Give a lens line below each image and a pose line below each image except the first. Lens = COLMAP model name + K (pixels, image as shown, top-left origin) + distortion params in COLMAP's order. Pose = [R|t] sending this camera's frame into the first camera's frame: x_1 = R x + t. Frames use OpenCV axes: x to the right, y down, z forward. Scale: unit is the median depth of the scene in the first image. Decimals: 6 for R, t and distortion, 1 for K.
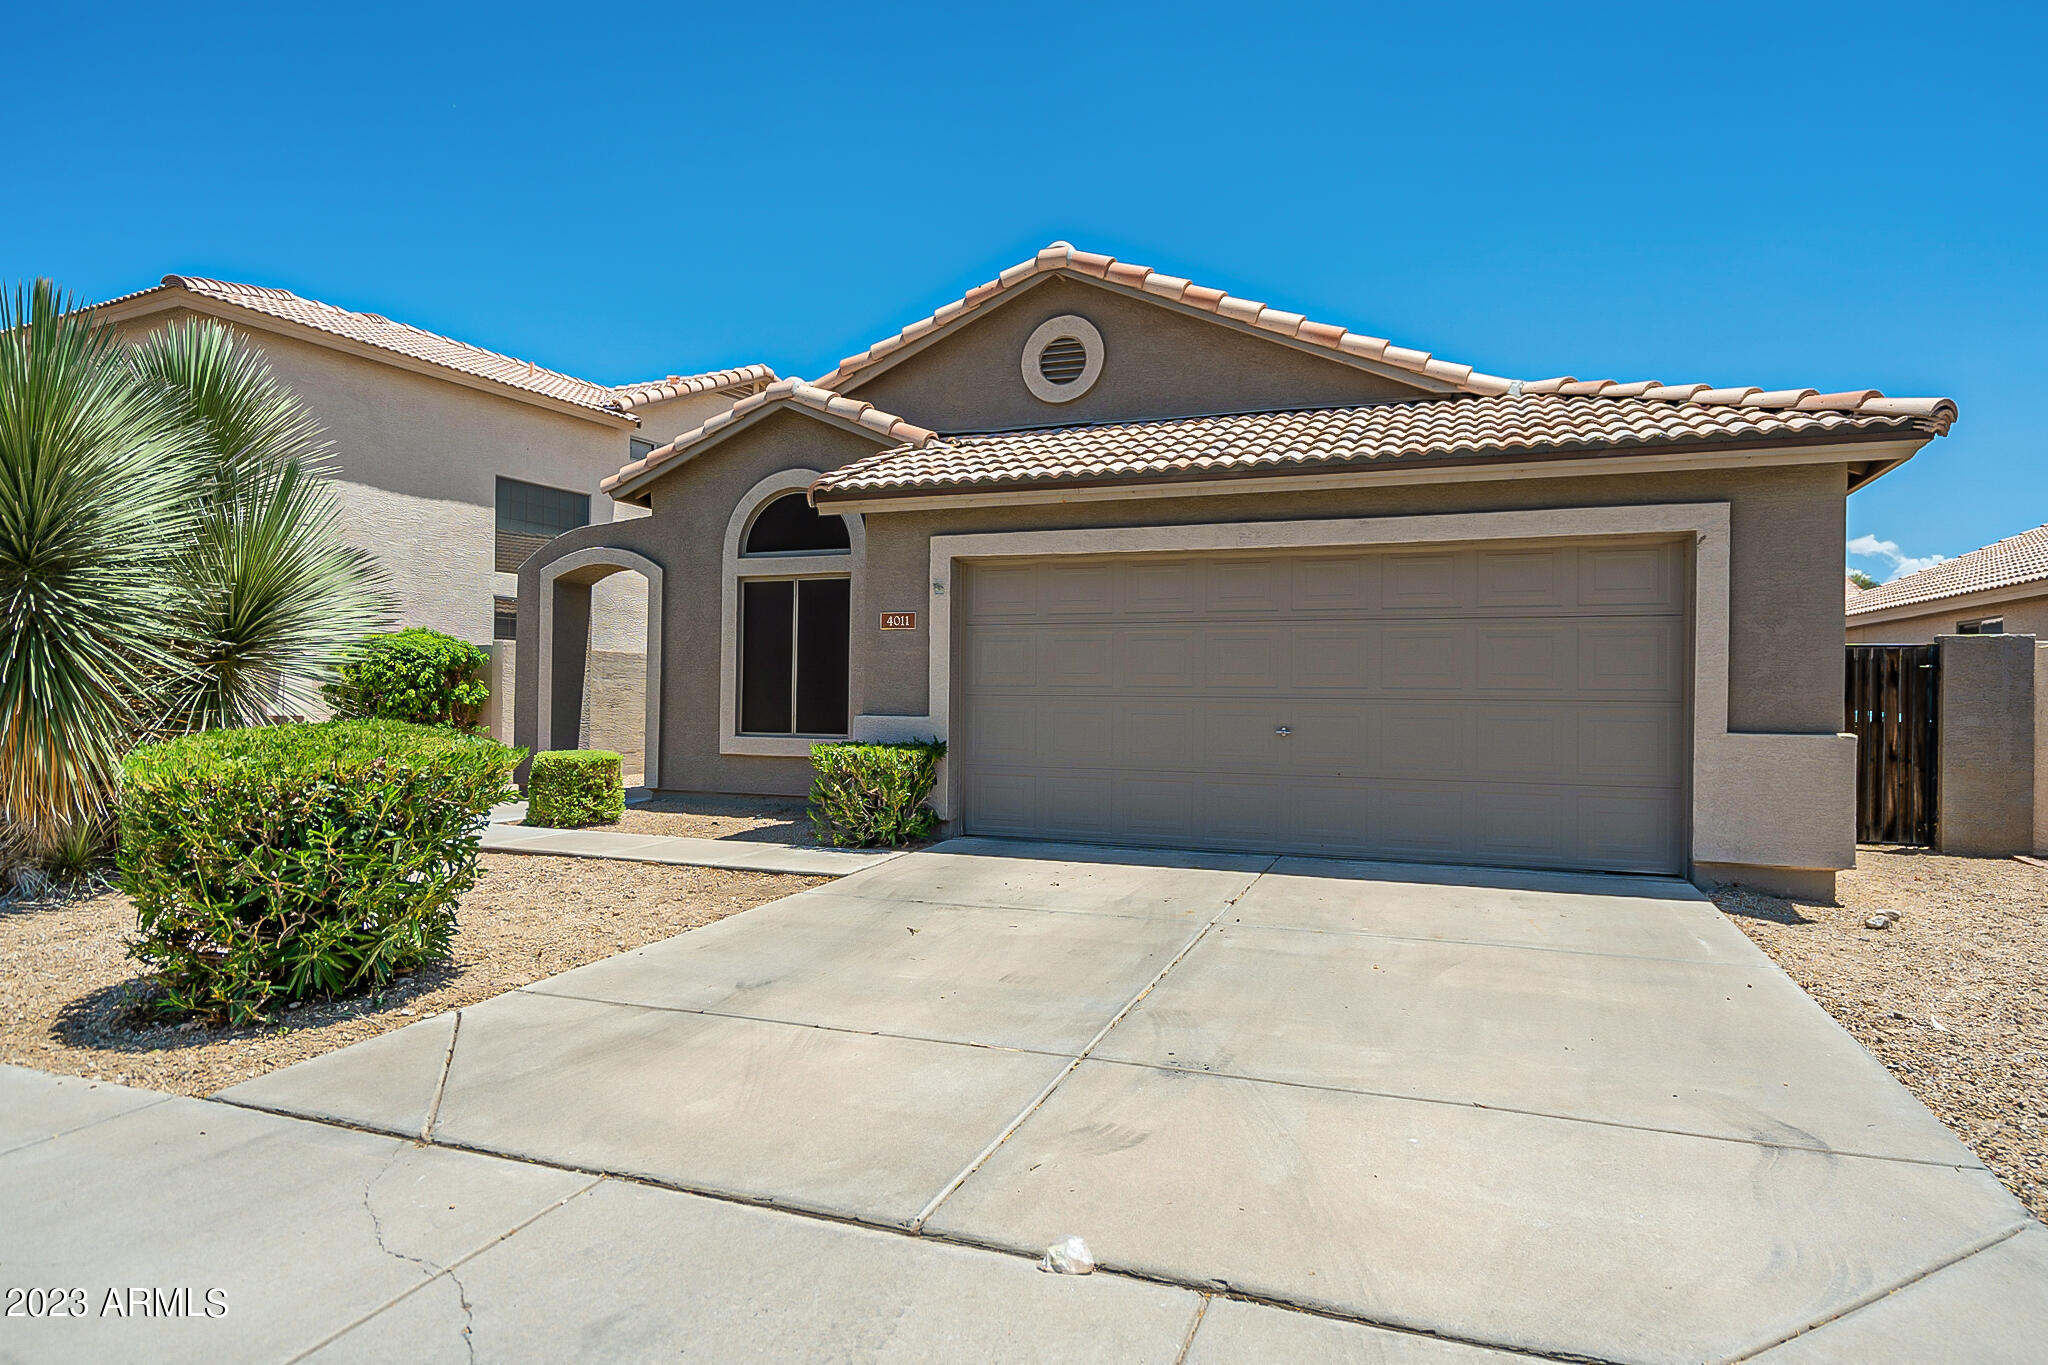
lens RADIAL K [[1178.7, 0, 1016.1], [0, 1178.7, 685.3], [0, 0, 1]] dist [-0.002583, 0.002118]
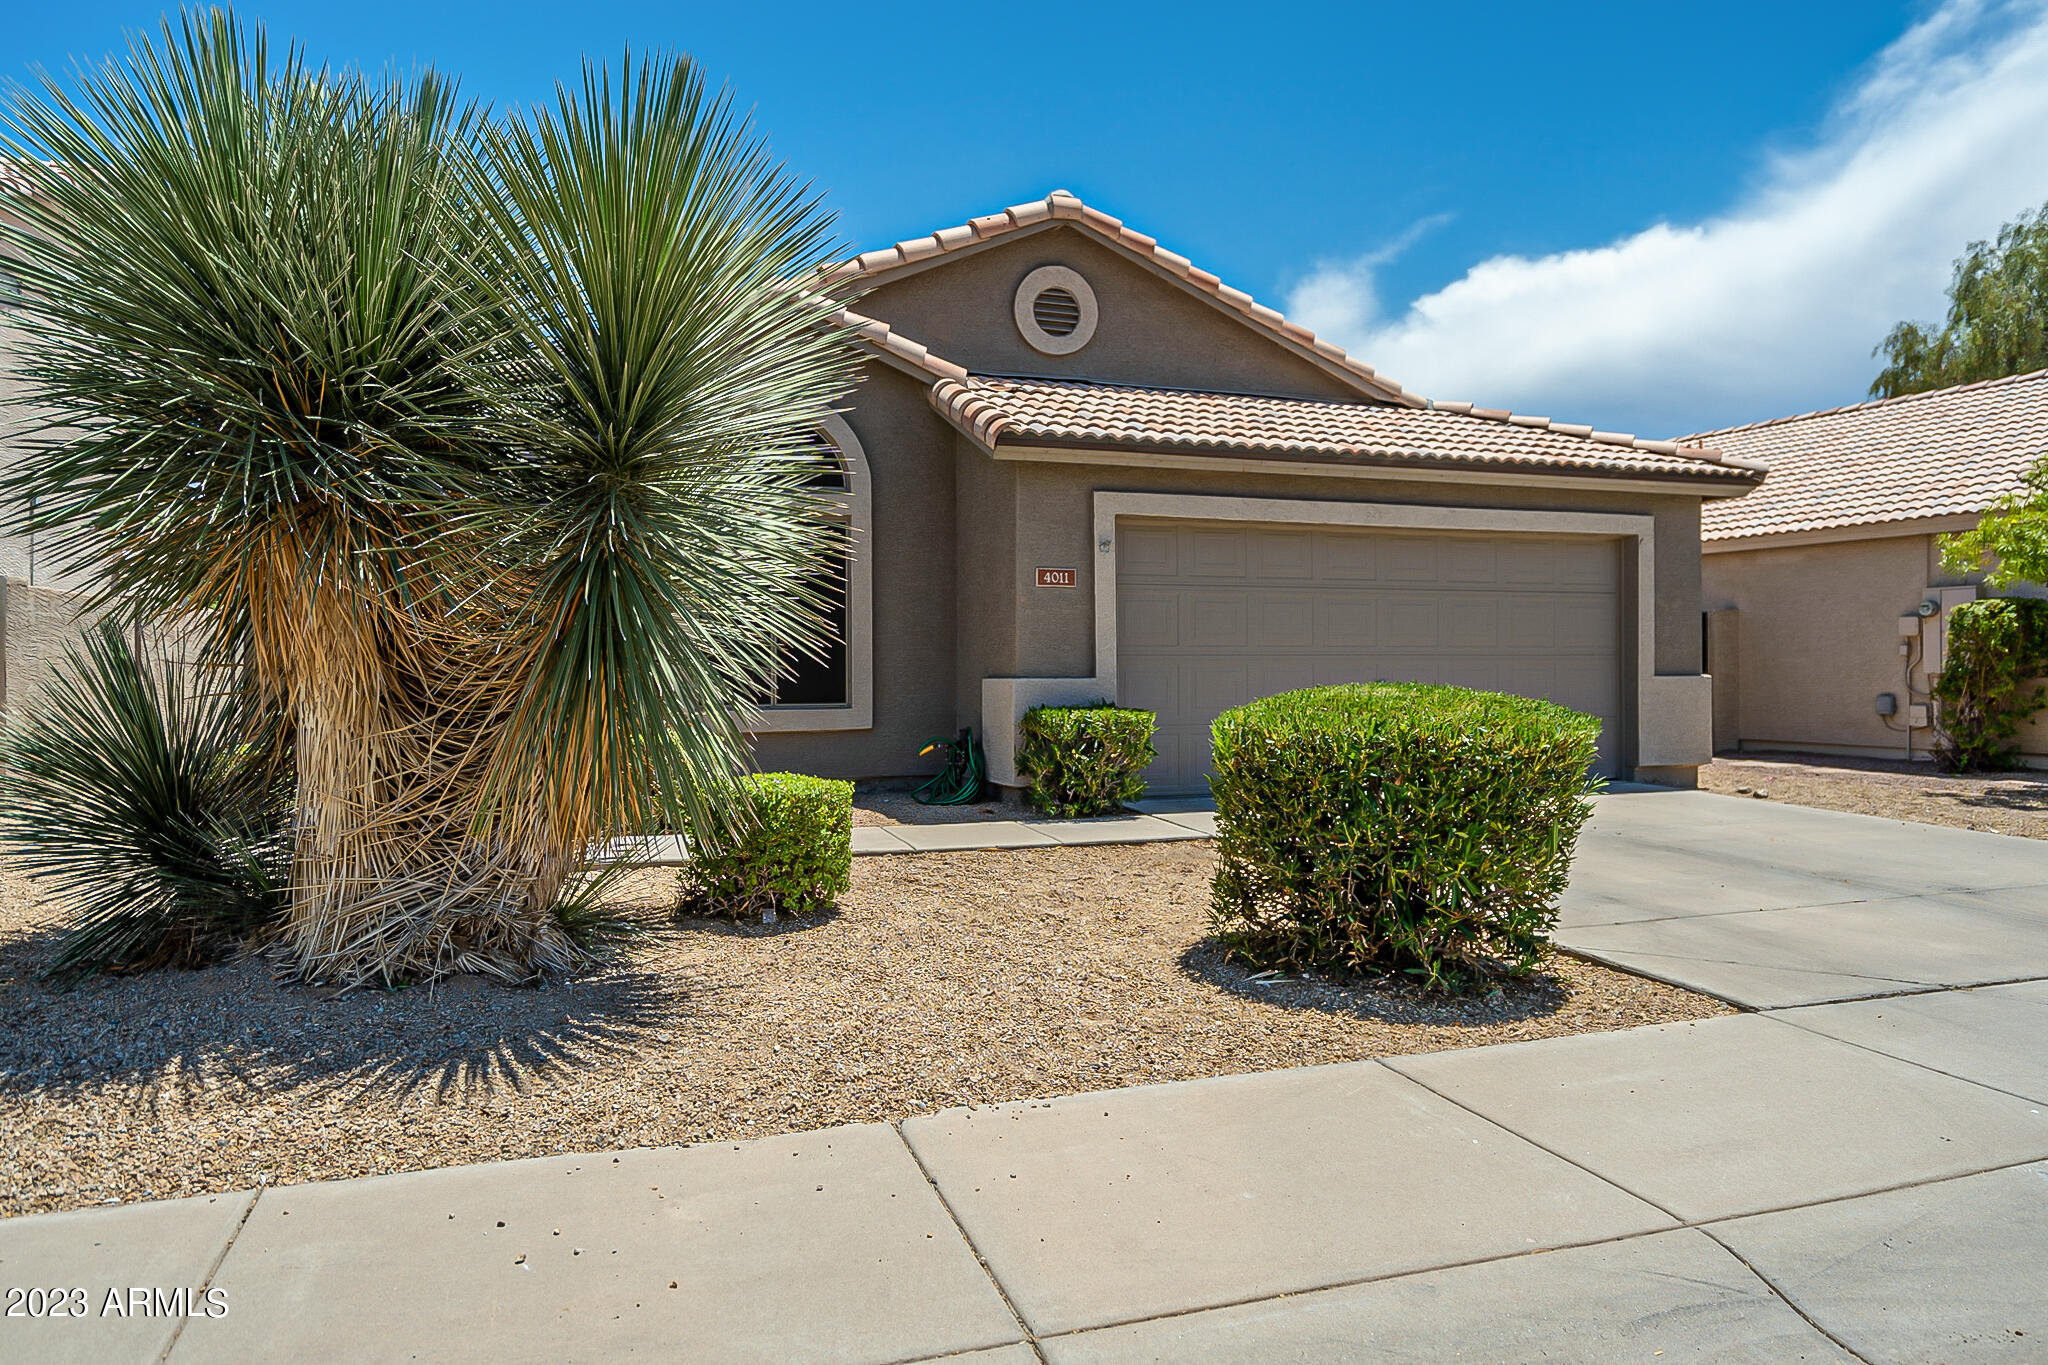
lens RADIAL K [[1345.2, 0, 1037.7], [0, 1345.2, 671.3], [0, 0, 1]] dist [0.004598, -0.001483]
pose [[0.755531, -0.017370, 0.654883, -0.813369], [0.004730, 0.999767, 0.021061, -0.002290], [-0.655096, -0.012815, 0.755437, 0.191551]]
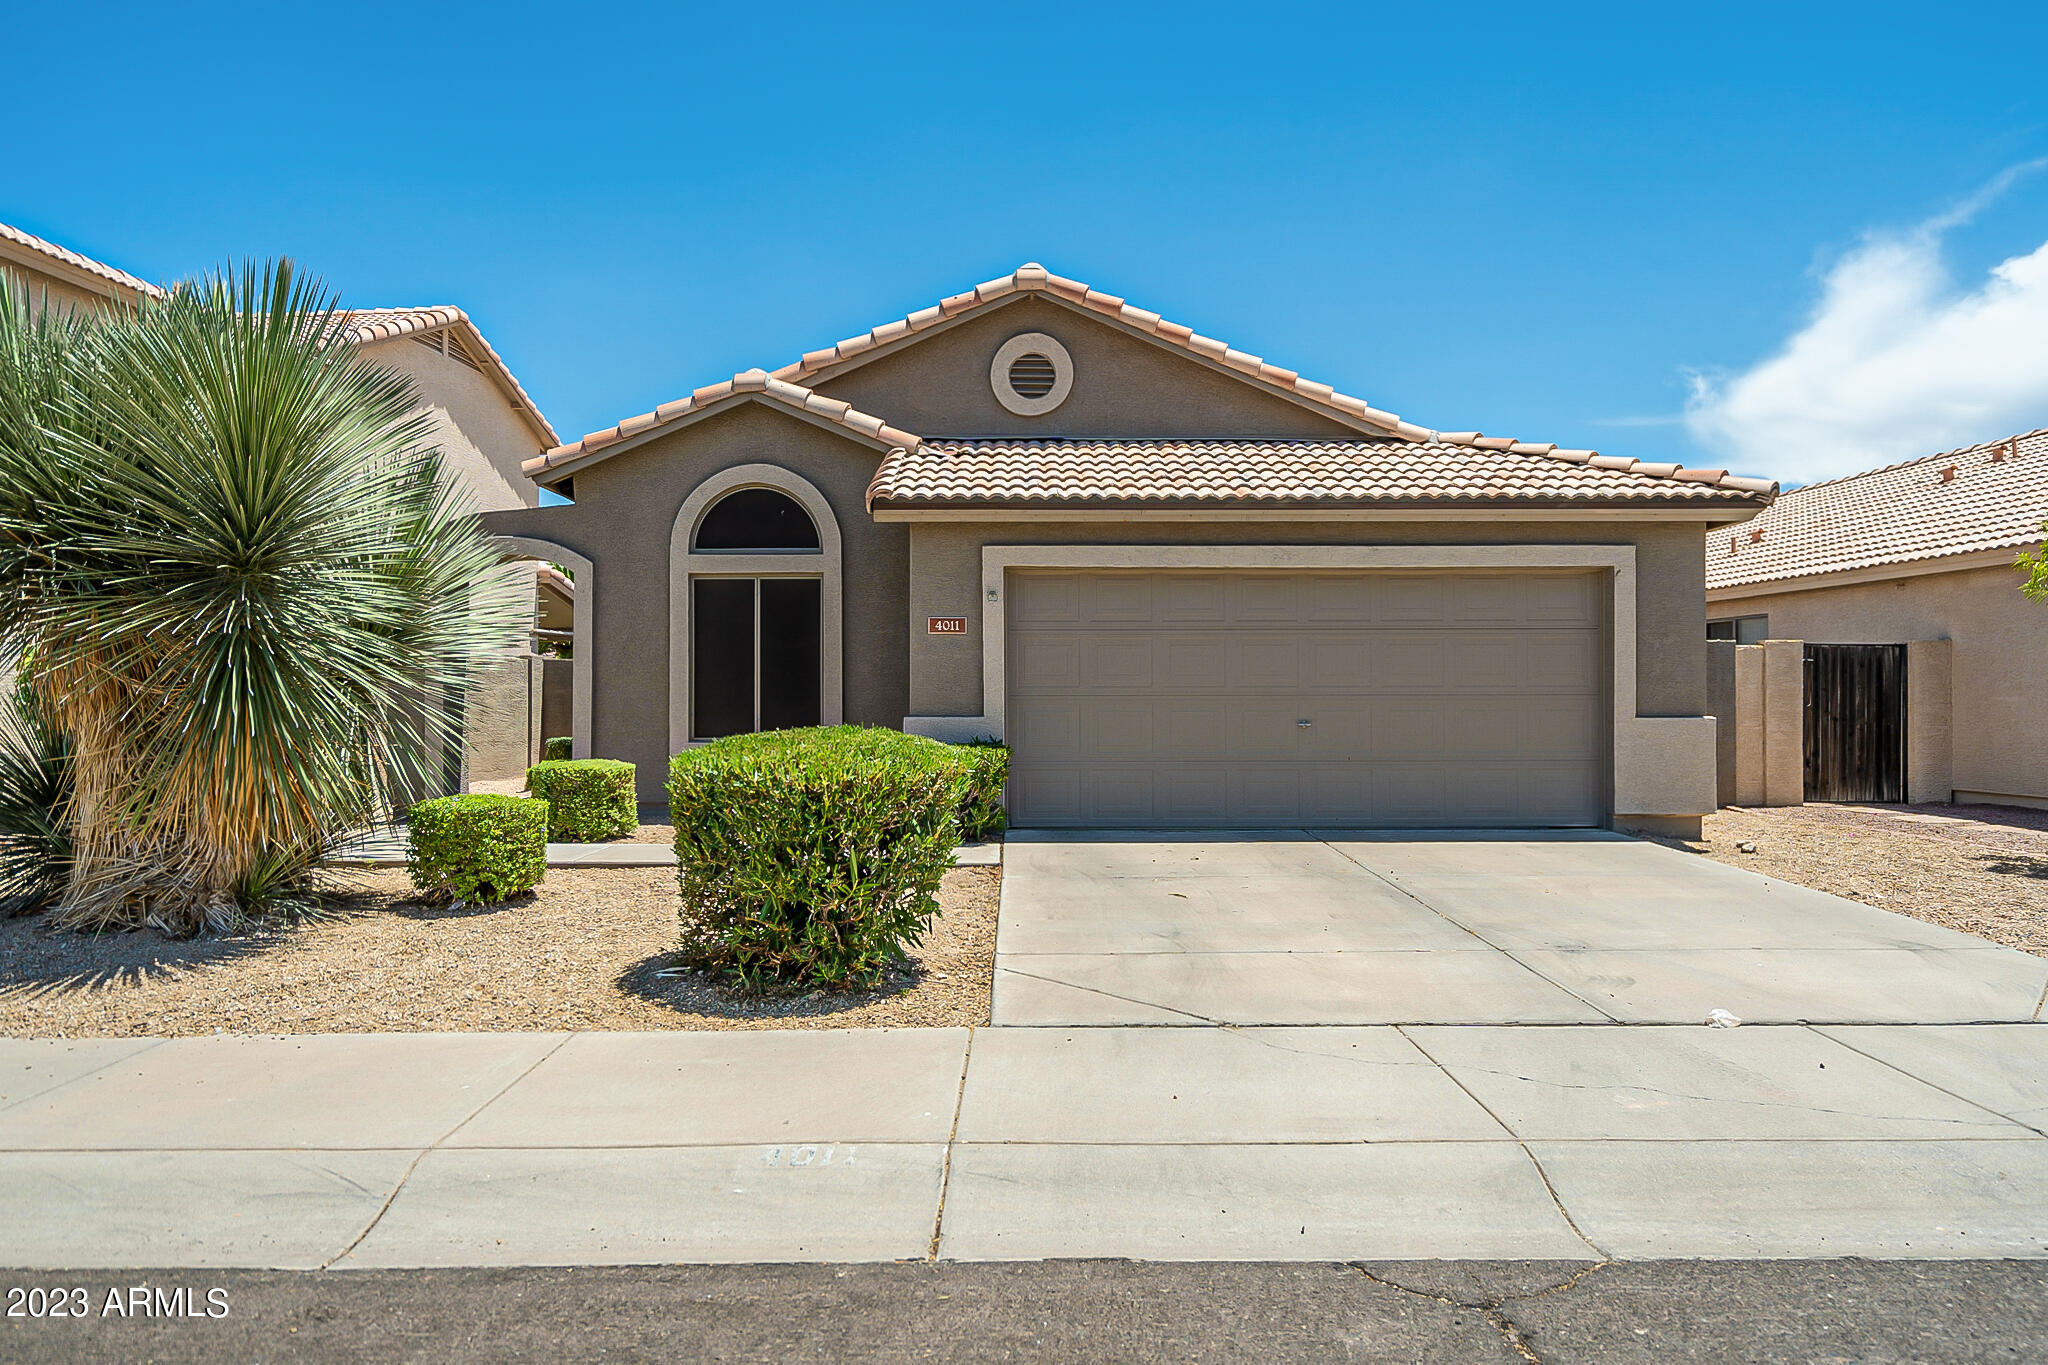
lens RADIAL K [[1345.2, 0, 1045.2], [0, 1345.2, 691.4], [0, 0, 1]] dist [0.004598, -0.001483]
pose [[0.928081, -0.011119, 0.372211, -0.458870], [0.007794, 0.999915, 0.010437, -0.008224], [-0.372296, -0.006785, 0.928089, -0.134862]]
